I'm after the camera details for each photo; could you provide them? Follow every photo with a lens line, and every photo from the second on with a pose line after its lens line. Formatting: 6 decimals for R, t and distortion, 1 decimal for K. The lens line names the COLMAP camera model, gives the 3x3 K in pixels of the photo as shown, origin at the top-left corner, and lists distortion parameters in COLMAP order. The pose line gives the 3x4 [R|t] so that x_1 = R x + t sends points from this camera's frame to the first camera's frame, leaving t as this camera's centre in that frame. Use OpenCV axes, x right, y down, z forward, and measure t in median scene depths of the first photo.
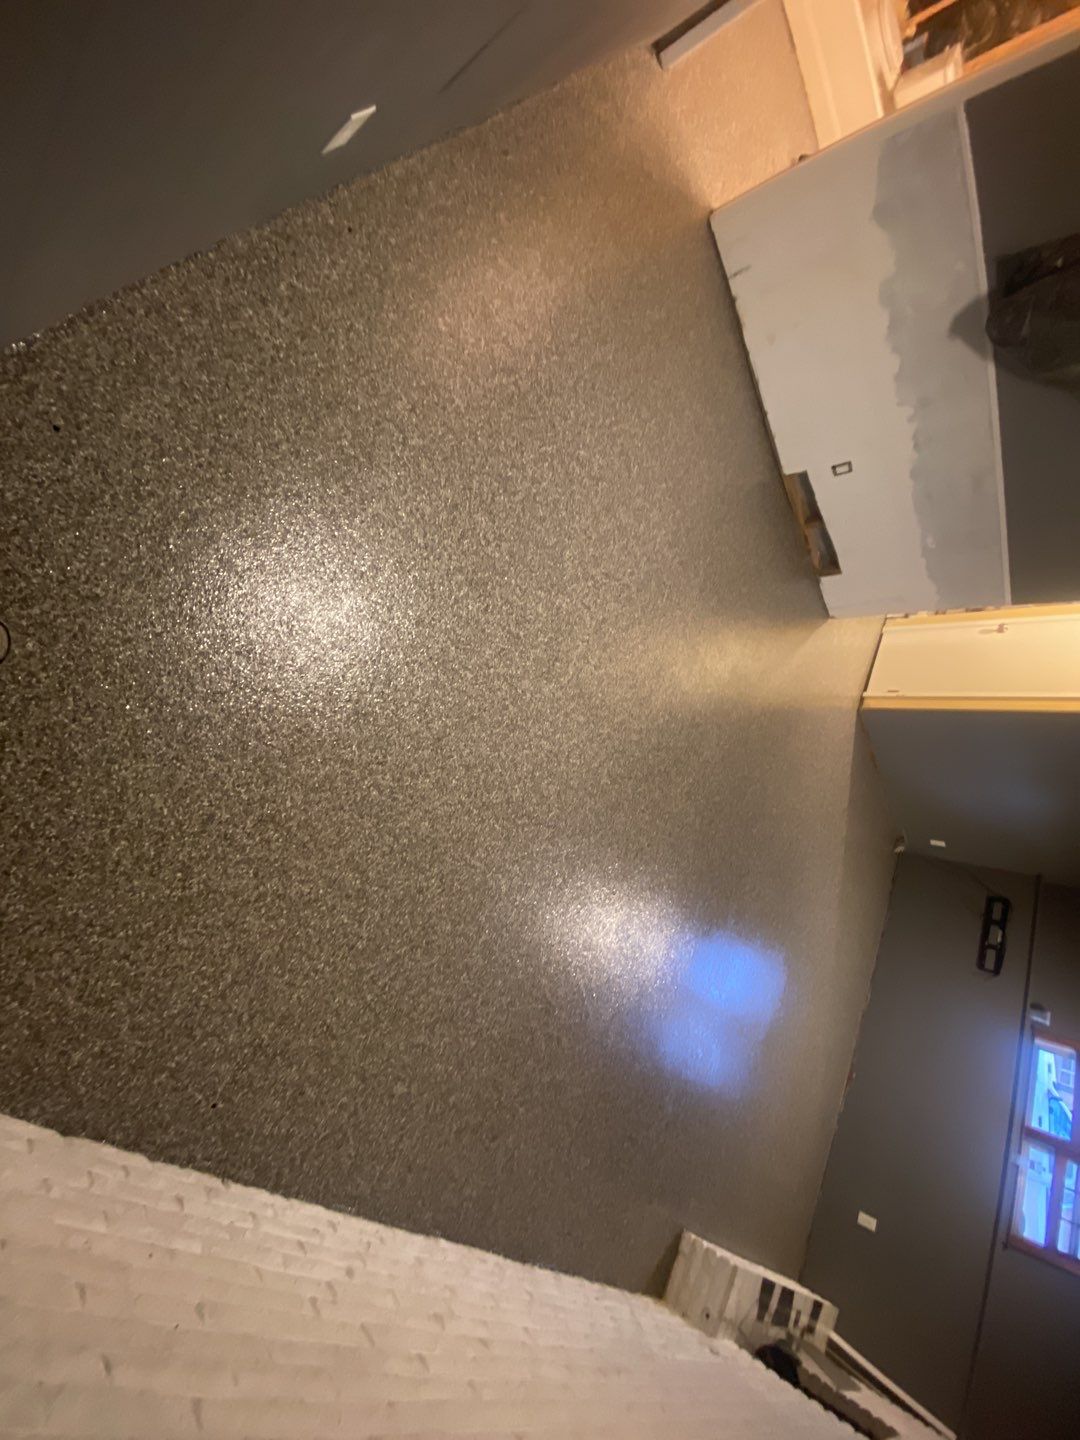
lens RADIAL K [[605.3, 0, 536.4], [0, 605.3, 722.3], [0, 0, 1]] dist [-0.038555, -0.001510]
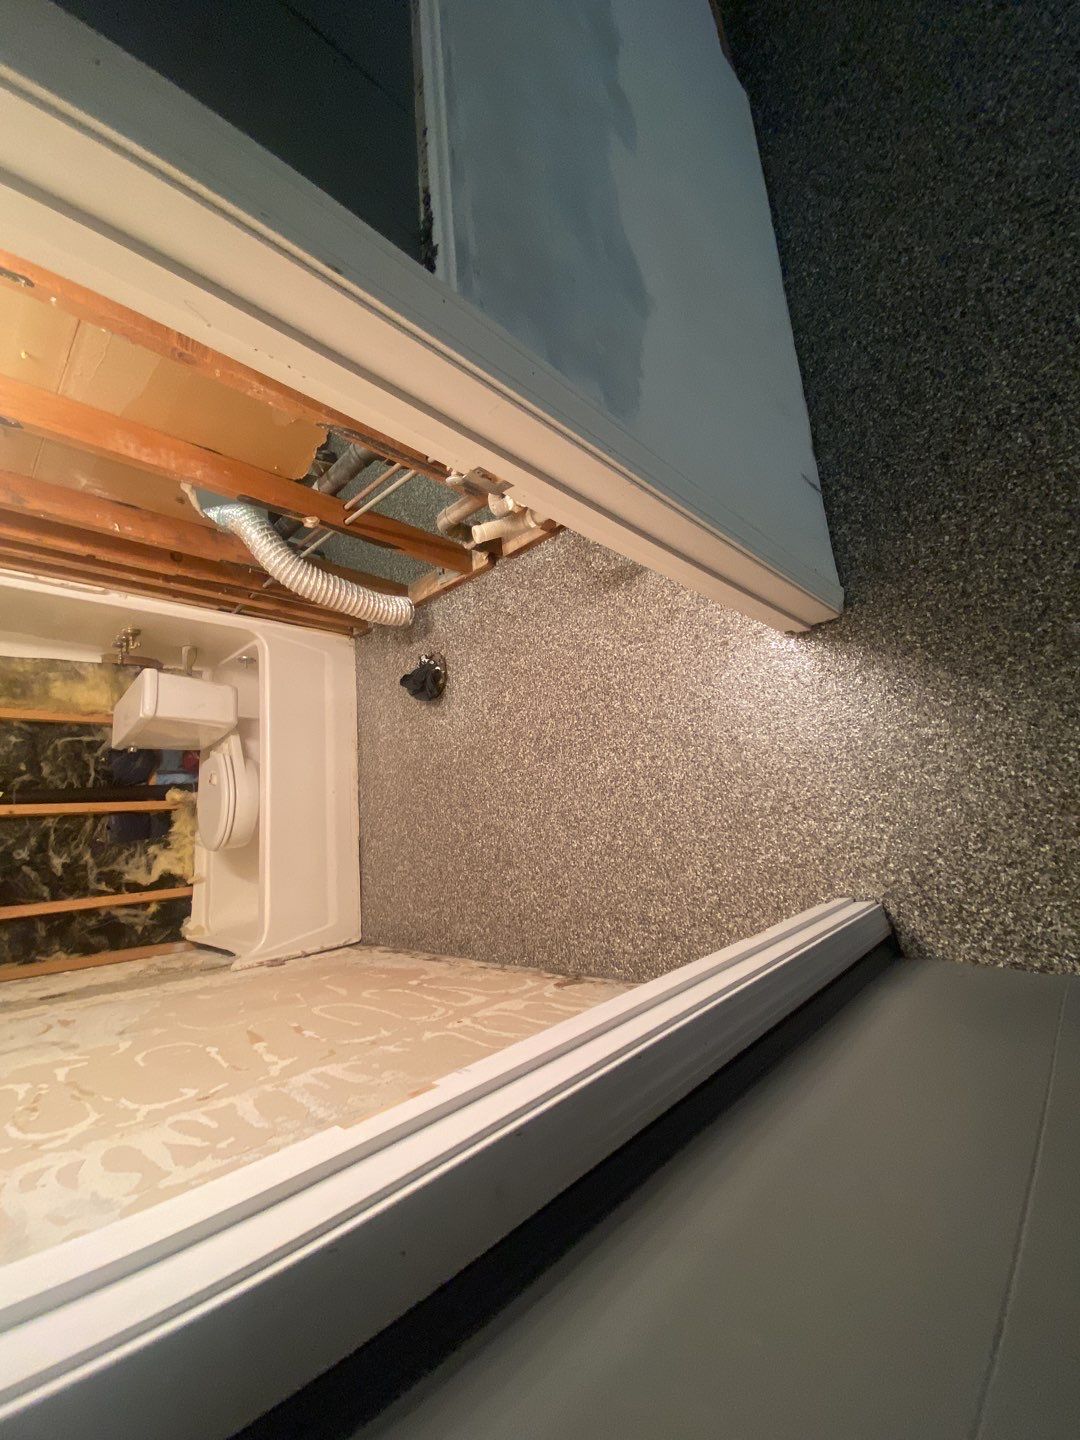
lens RADIAL K [[584.7, 0, 535.9], [0, 584.7, 721.4], [0, 0, 1]] dist [-0.000095, -0.012157]
pose [[-0.878664, -0.463633, -0.113991, 0.480092], [0.467742, -0.788043, -0.400257, -0.798436], [0.095743, -0.405010, 0.909286, 0.499691]]
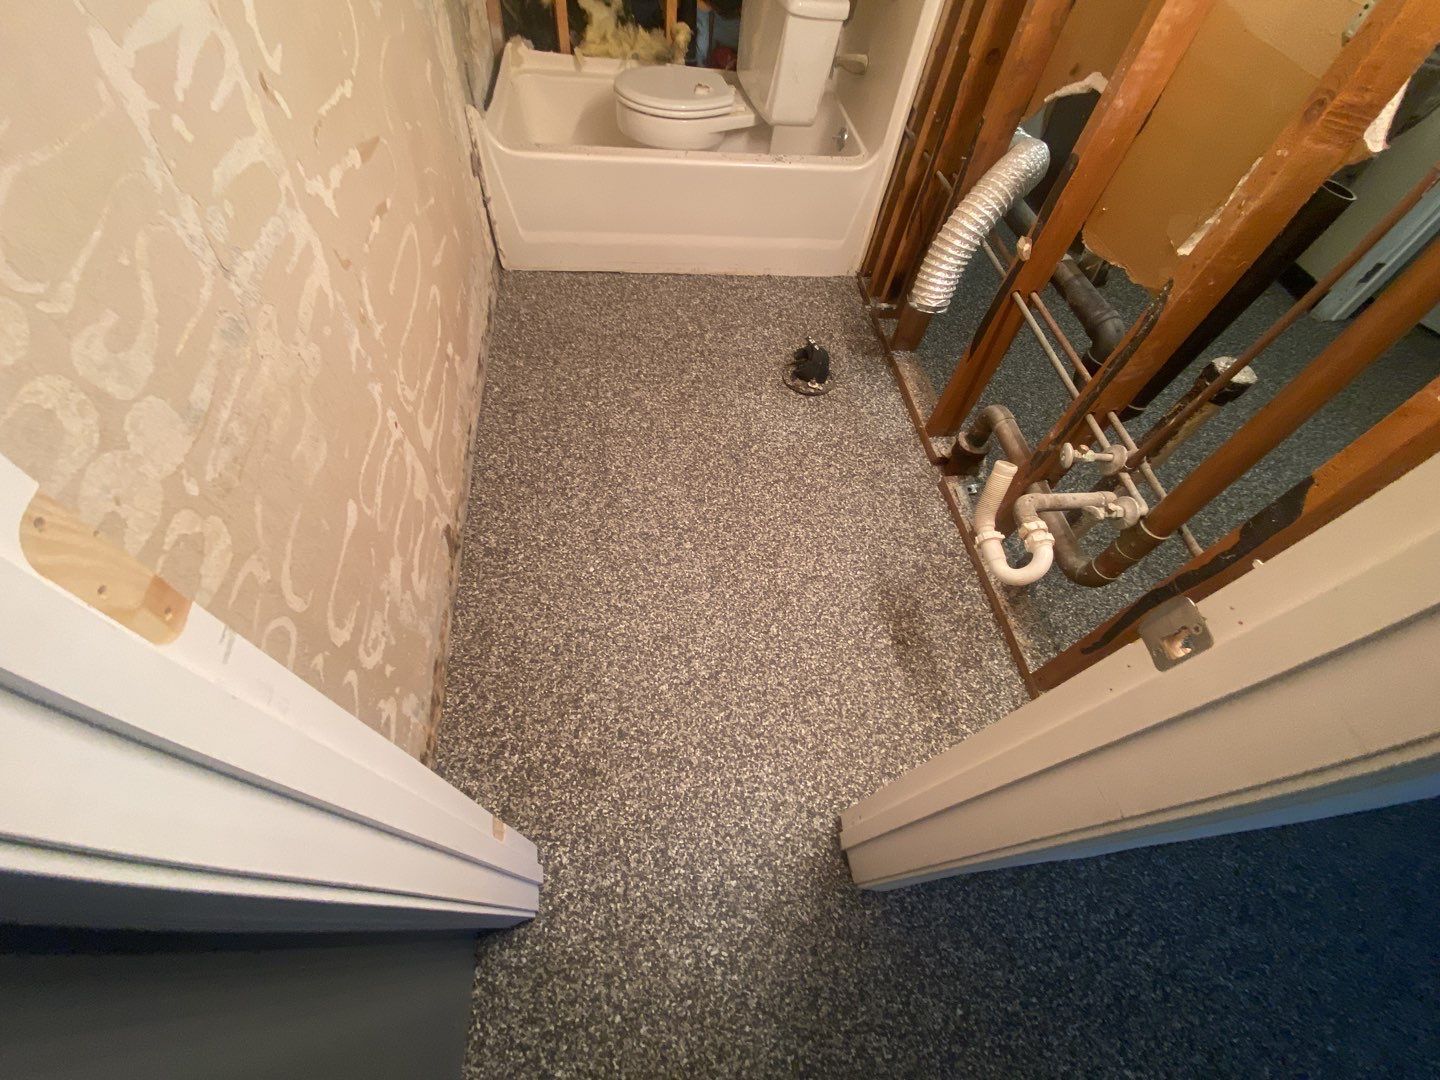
lens RADIAL K [[584.7, 0, 718.0], [0, 584.7, 533.3], [0, 0, 1]] dist [-0.000095, -0.012157]
pose [[0.510500, -0.819155, -0.261487, 0.513064], [0.749906, 0.572925, -0.330754, -0.873358], [0.420751, -0.027241, 0.906767, 0.557658]]
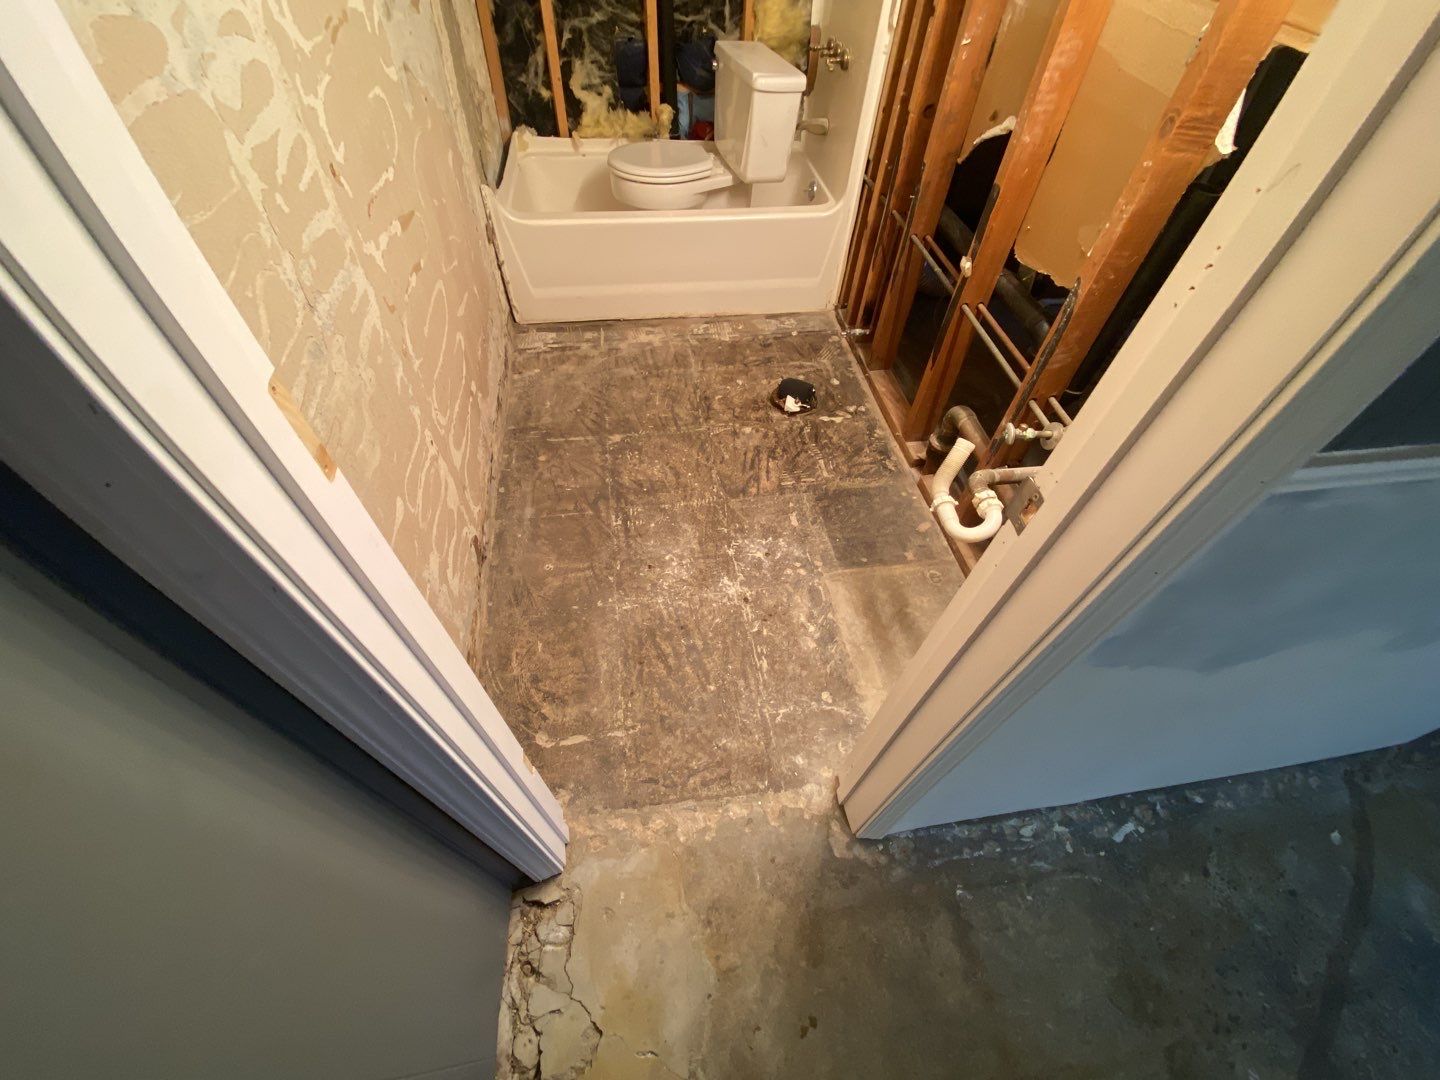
lens RADIAL K [[584.7, 0, 718.5], [0, 584.7, 536.2], [0, 0, 1]] dist [-0.000095, -0.012157]
pose [[0.456101, -0.865303, -0.207903, 0.498152], [0.770497, 0.500864, -0.394297, -0.819853], [0.445317, 0.019651, 0.895157, 0.517923]]
